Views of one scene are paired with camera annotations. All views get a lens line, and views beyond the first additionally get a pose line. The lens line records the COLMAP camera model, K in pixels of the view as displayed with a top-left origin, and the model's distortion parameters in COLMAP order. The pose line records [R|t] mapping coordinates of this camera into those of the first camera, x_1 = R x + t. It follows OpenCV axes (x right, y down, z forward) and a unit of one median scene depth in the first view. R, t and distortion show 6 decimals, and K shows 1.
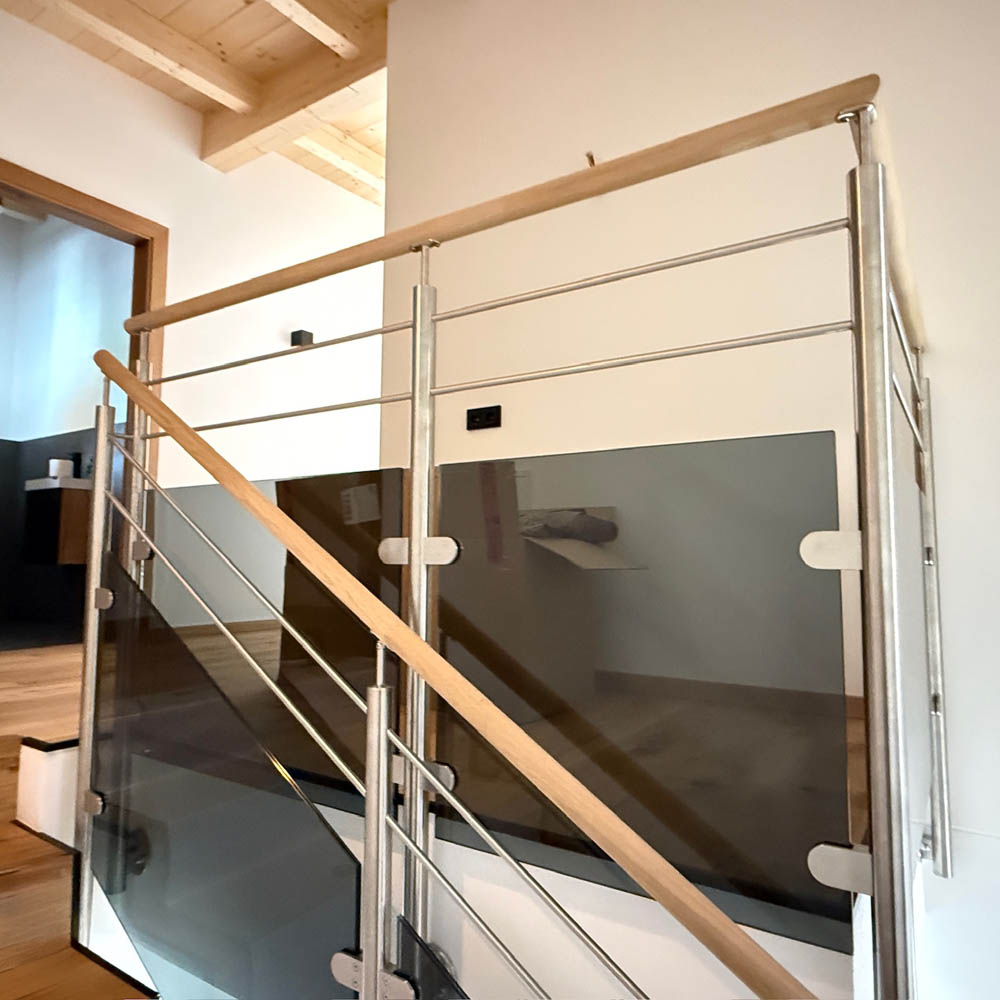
lens RADIAL K [[687.6, 0, 500.0], [0, 687.6, 500.0], [0, 0, 1]] dist [0.002784, 0.005461]
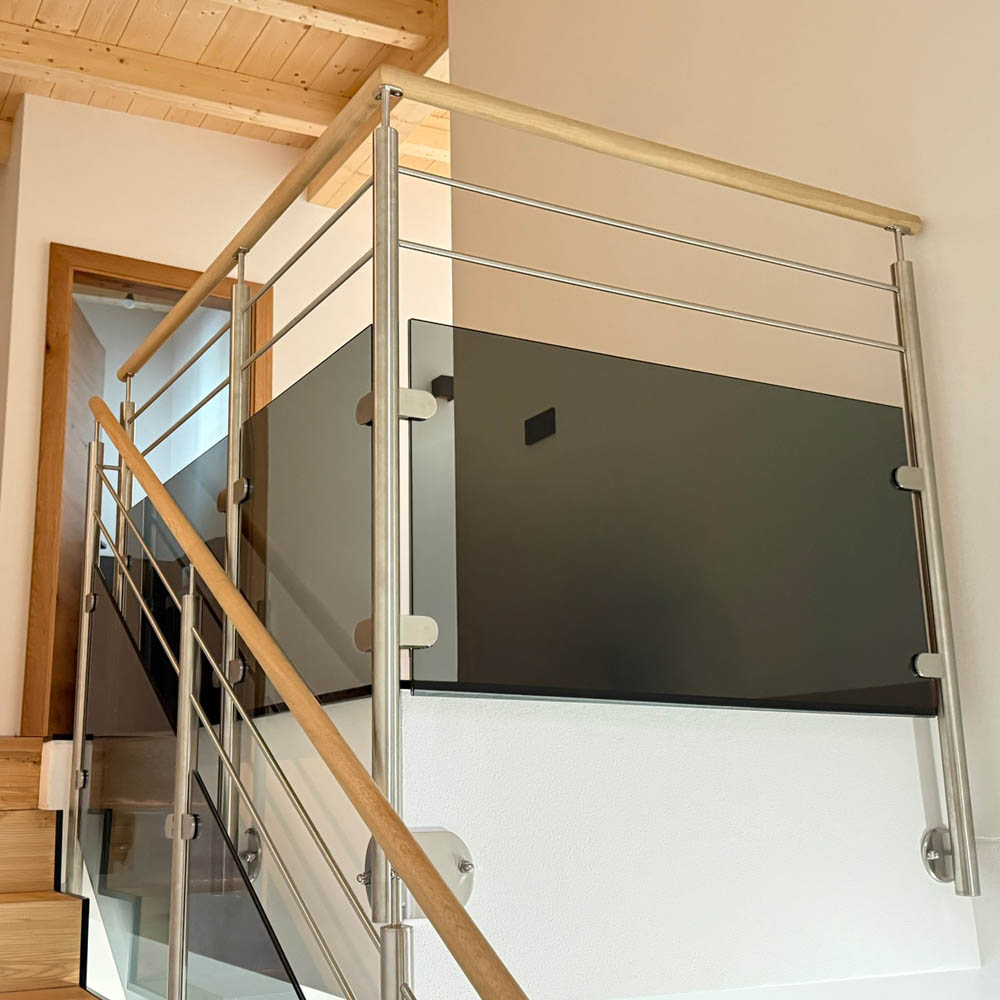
lens RADIAL K [[1315.9, 0, 500.0], [0, 1315.9, 500.0], [0, 0, 1]] dist [-0.006004, -0.024925]
pose [[0.881389, -0.137836, -0.451834, 0.540076], [0.063290, 0.982317, -0.176205, 0.203147], [0.468132, 0.126709, 0.874527, -0.306120]]
